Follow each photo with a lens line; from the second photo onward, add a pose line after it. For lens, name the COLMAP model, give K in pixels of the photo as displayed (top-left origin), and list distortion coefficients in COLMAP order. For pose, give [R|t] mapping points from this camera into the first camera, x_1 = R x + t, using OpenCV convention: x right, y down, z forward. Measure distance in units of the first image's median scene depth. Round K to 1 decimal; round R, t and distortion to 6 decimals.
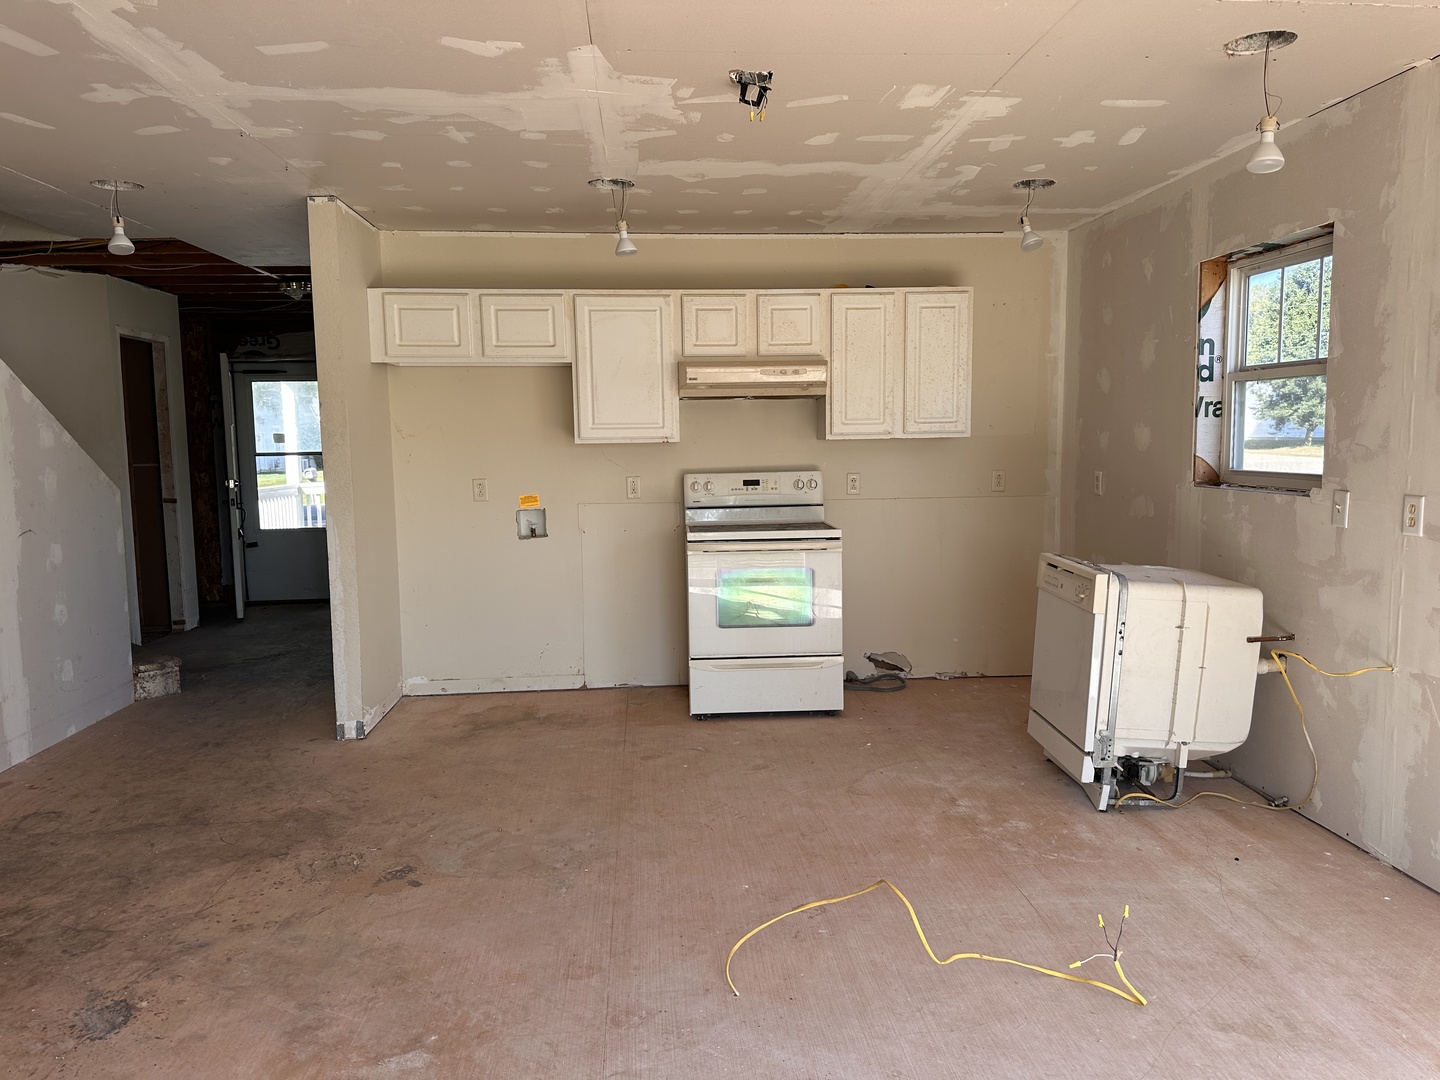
lens RADIAL K [[1022.6, 0, 728.2], [0, 1022.6, 536.4], [0, 0, 1]] dist [0.082723, -0.096854]
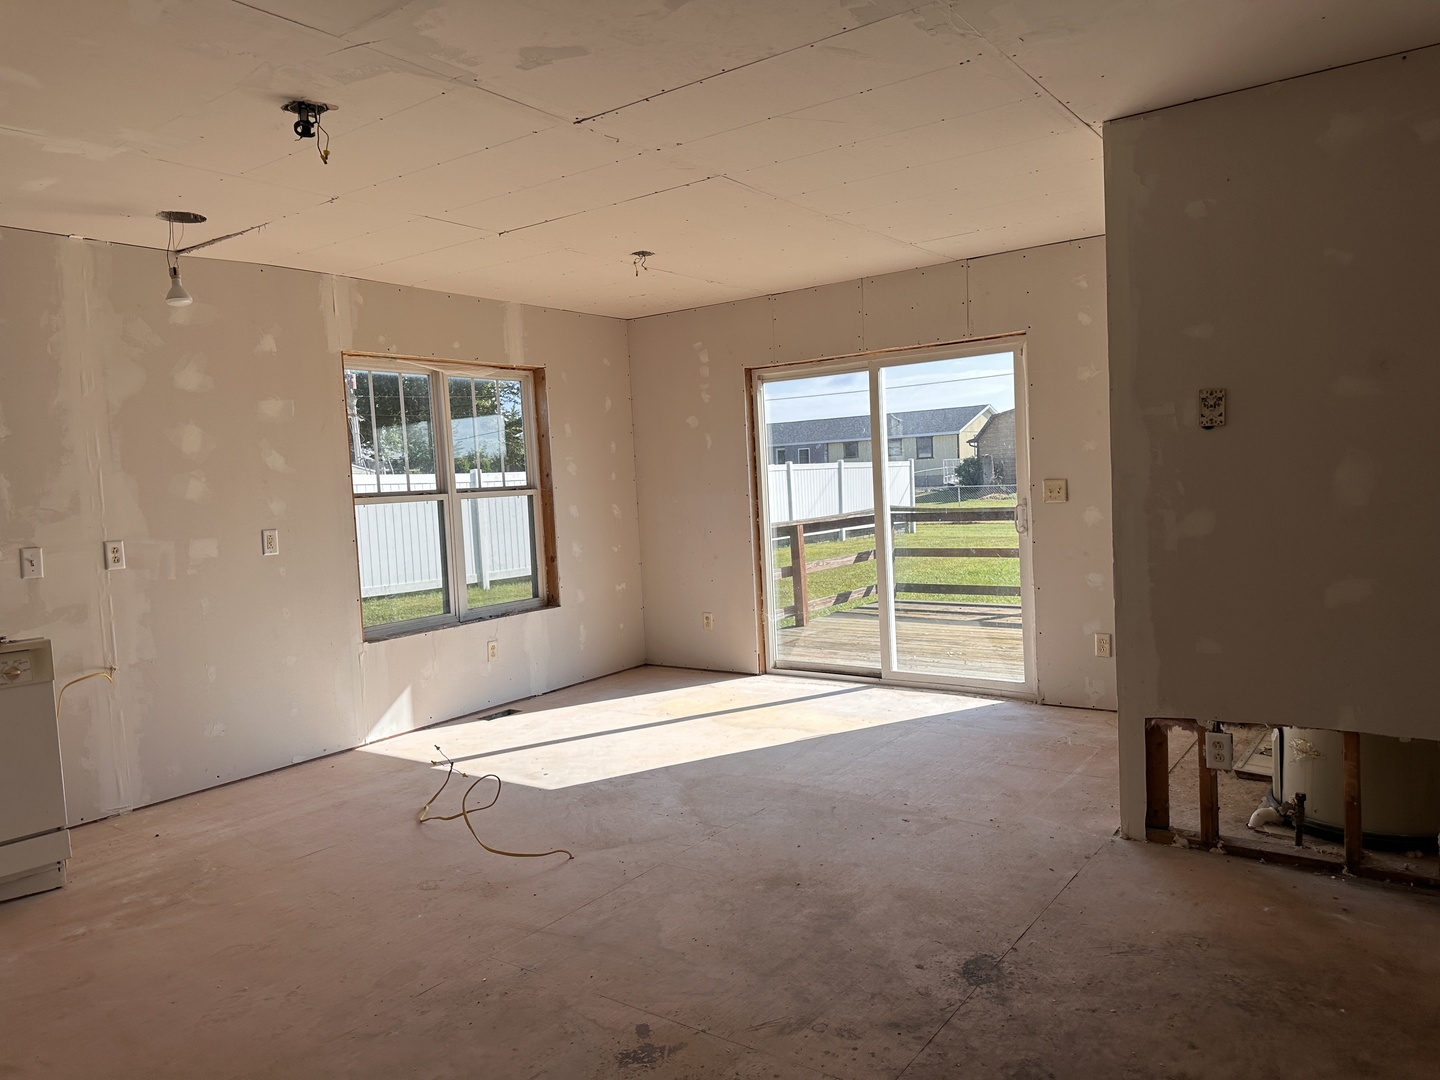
lens RADIAL K [[1022.6, 0, 721.7], [0, 1022.6, 541.7], [0, 0, 1]] dist [0.082723, -0.096854]
pose [[-0.766157, 0.014726, 0.642485, -0.871727], [0.128087, 0.983178, 0.130208, -0.114786], [-0.629760, 0.182053, -0.755155, 1.524451]]
